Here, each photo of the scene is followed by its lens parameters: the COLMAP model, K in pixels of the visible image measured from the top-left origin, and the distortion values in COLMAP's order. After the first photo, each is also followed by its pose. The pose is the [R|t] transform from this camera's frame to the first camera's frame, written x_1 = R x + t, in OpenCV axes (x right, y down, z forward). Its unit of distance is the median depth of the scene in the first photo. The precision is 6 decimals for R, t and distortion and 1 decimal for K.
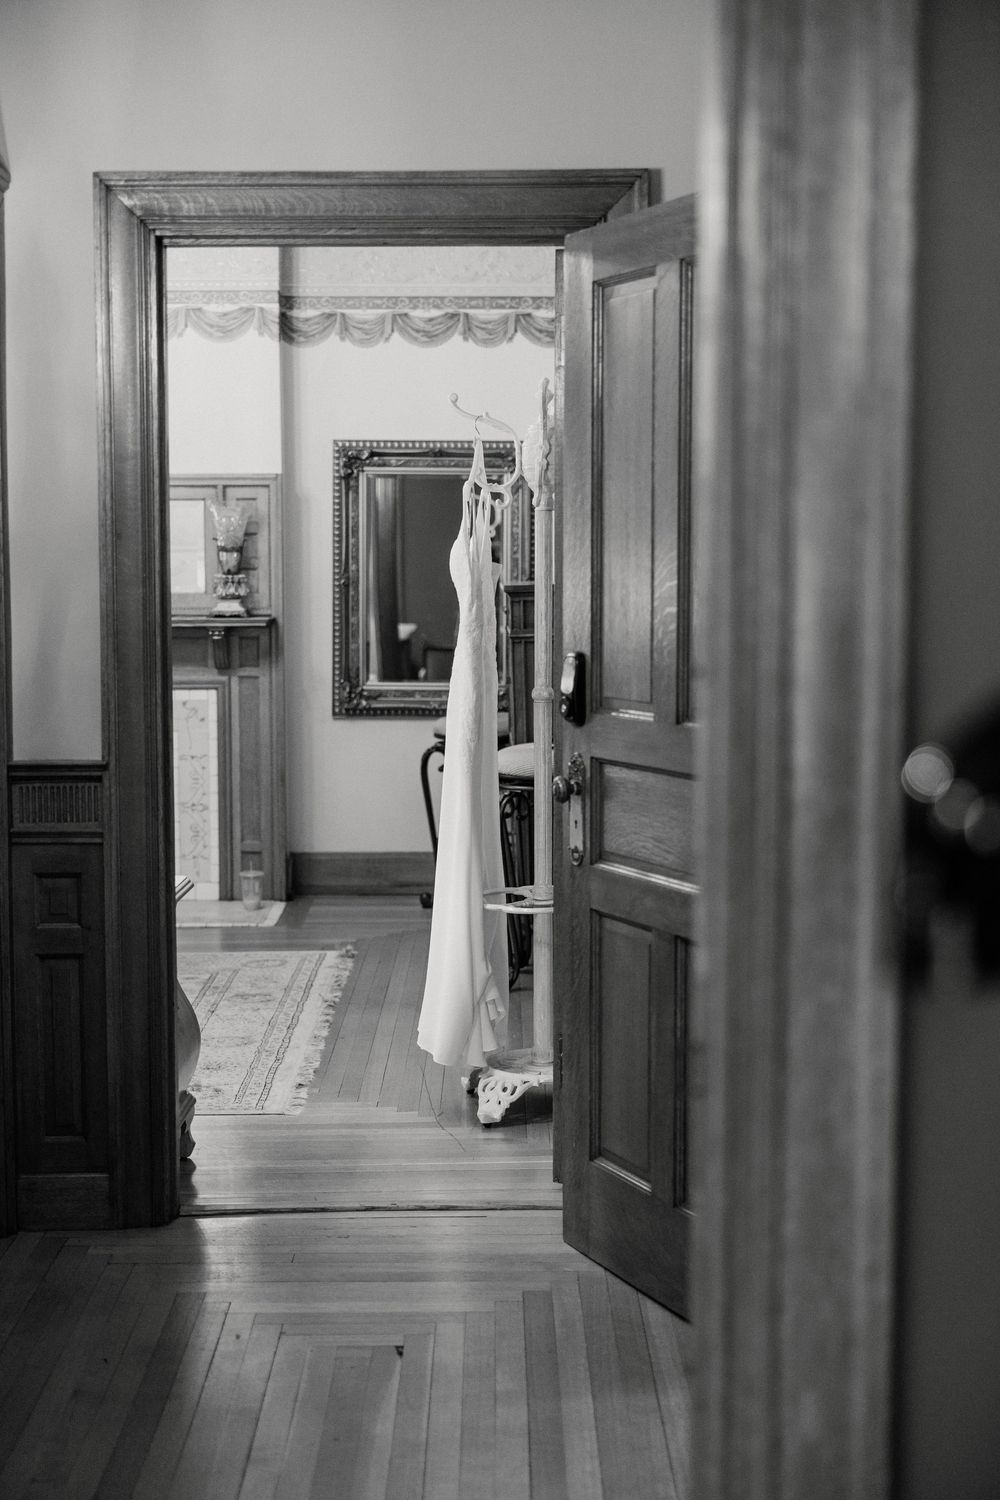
lens RADIAL K [[2133.7, 0, 501.3], [0, 2133.7, 751.3], [0, 0, 1]] dist [-0.002452, 0.000000]
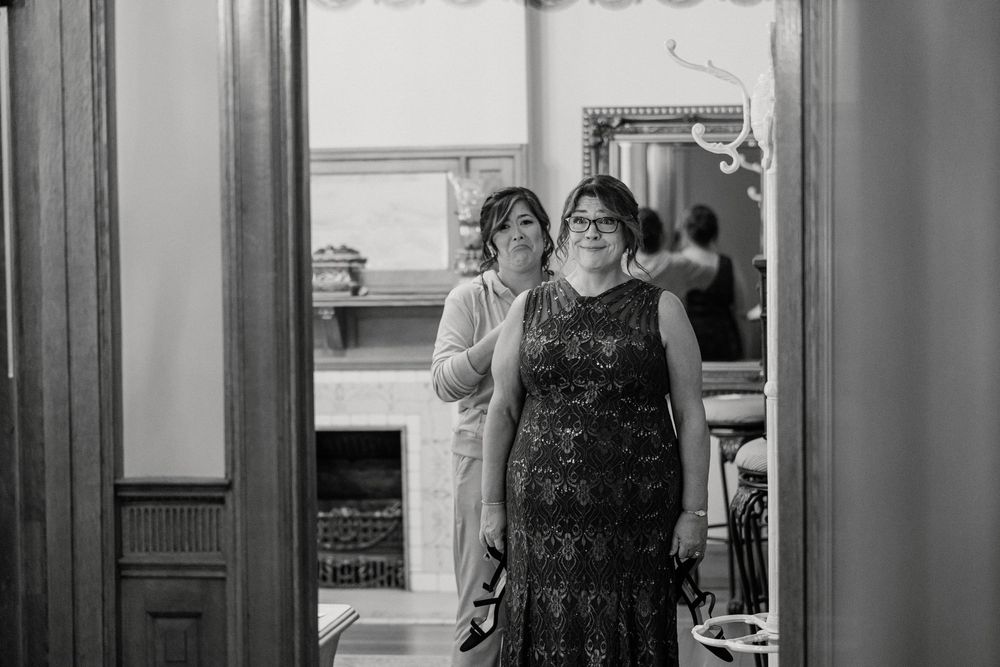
lens RADIAL K [[1991.5, 0, 499.1], [0, 1991.5, 332.4], [0, 0, 1]] dist [-0.020717, 0.000000]
pose [[0.988514, -0.004460, -0.151064, 0.036320], [-0.001431, 0.999243, -0.038866, -0.022537], [0.151123, 0.038636, 0.987760, 0.245172]]
